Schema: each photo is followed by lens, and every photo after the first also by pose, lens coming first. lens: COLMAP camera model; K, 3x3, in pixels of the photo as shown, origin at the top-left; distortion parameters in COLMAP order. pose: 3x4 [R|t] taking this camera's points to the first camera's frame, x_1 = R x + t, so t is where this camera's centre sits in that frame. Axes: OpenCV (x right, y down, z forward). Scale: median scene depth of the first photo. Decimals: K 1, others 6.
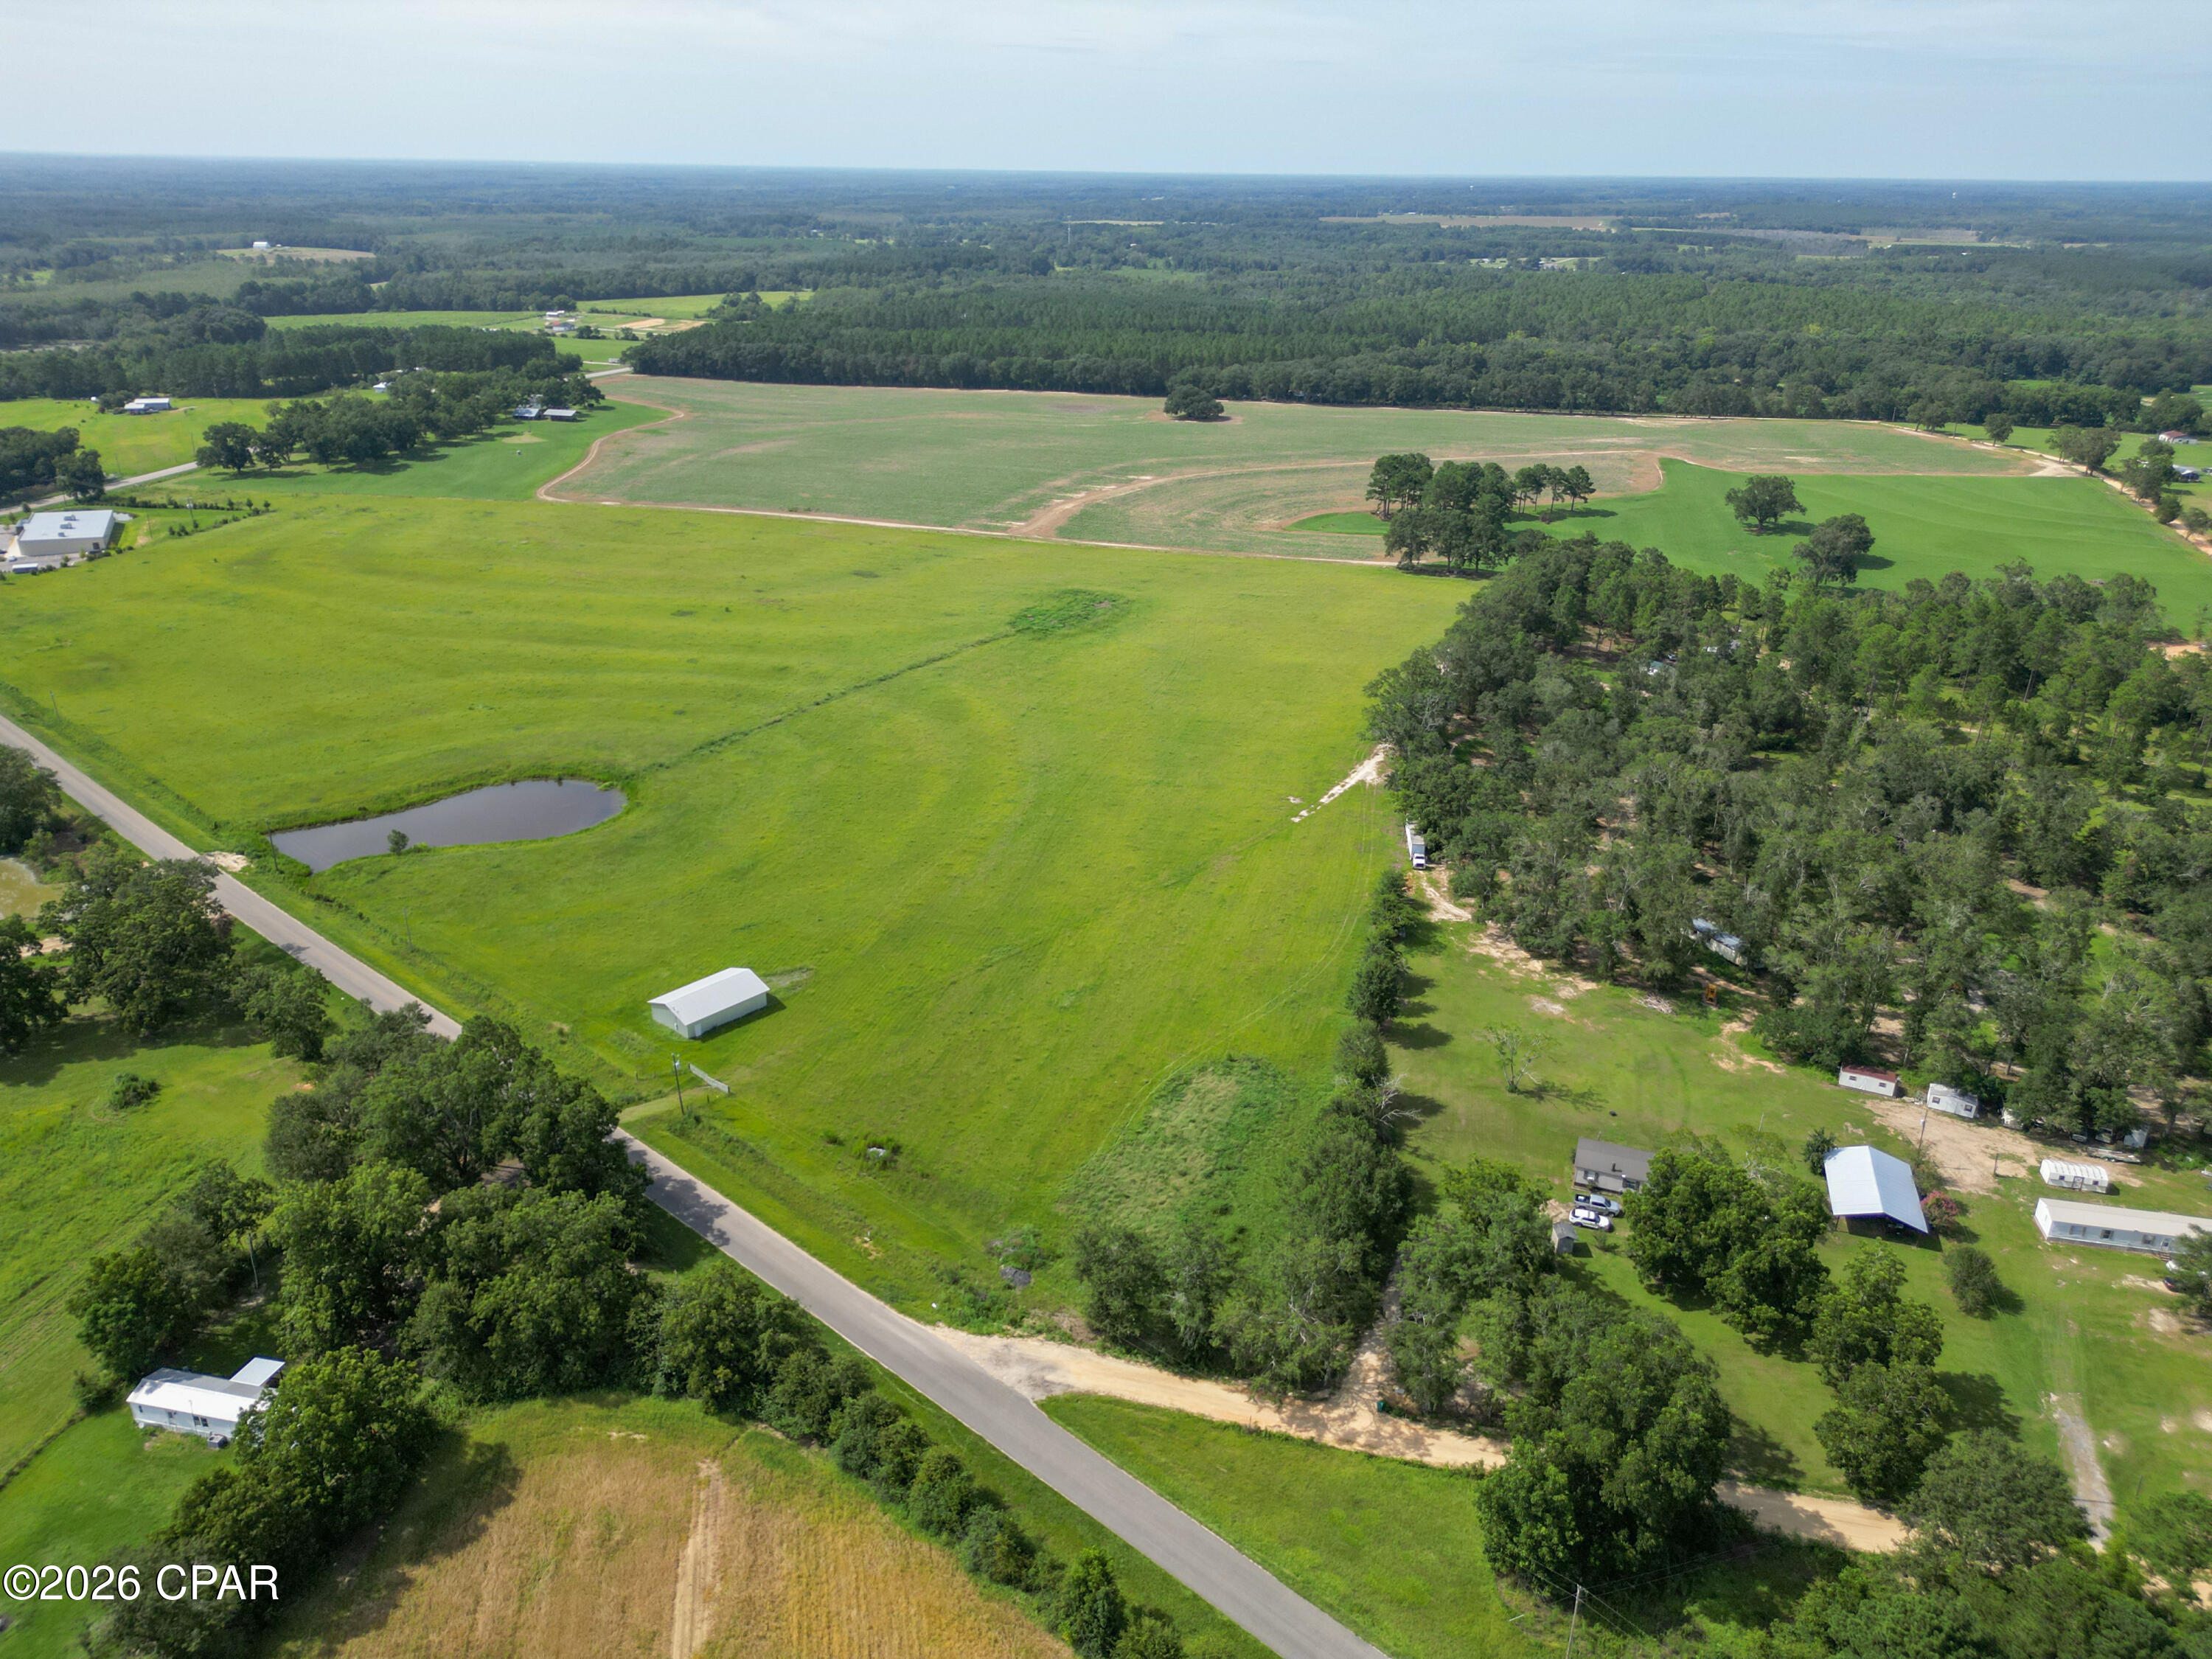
lens RADIAL K [[1555.1, 0, 1102.4], [0, 1555.1, 834.4], [0, 0, 1]] dist [0.027121, -0.016196]
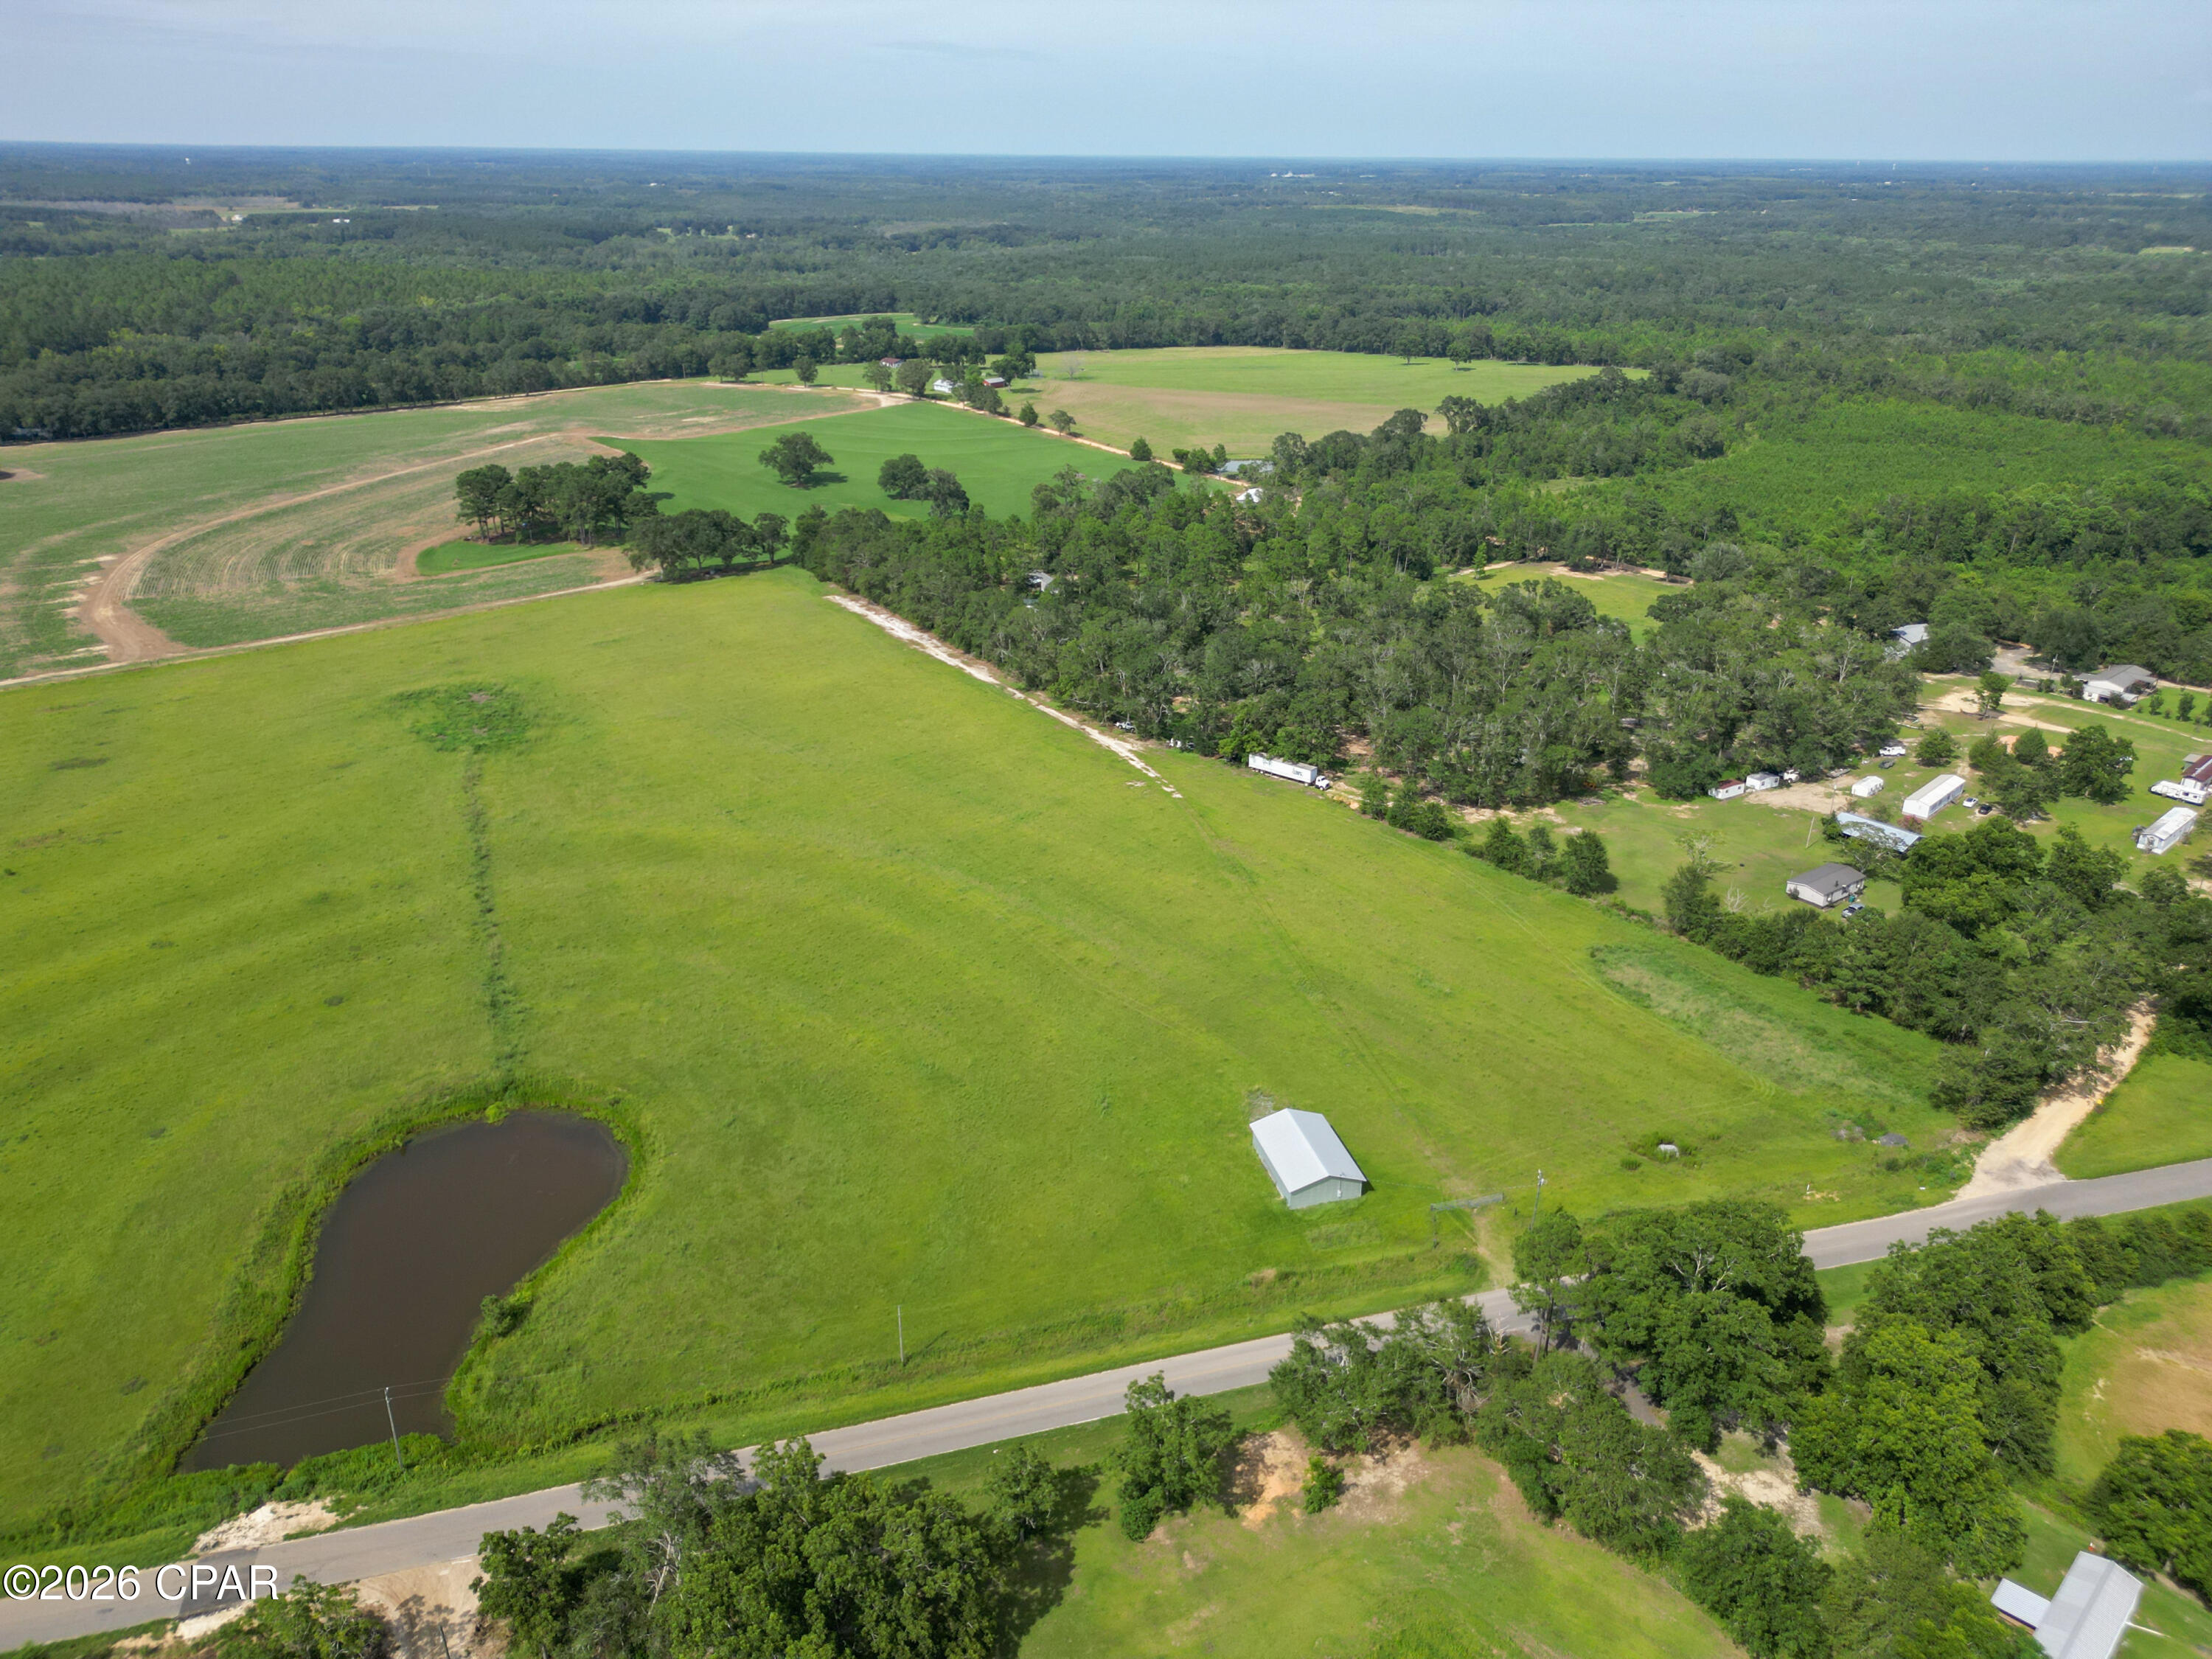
lens RADIAL K [[1555.1, 0, 1102.1], [0, 1555.1, 827.7], [0, 0, 1]] dist [0.027121, -0.016196]
pose [[0.556812, -0.346653, 0.754845, -0.914341], [0.335926, 0.925100, 0.177044, -0.253954], [-0.759680, 0.154992, 0.631557, 0.539250]]
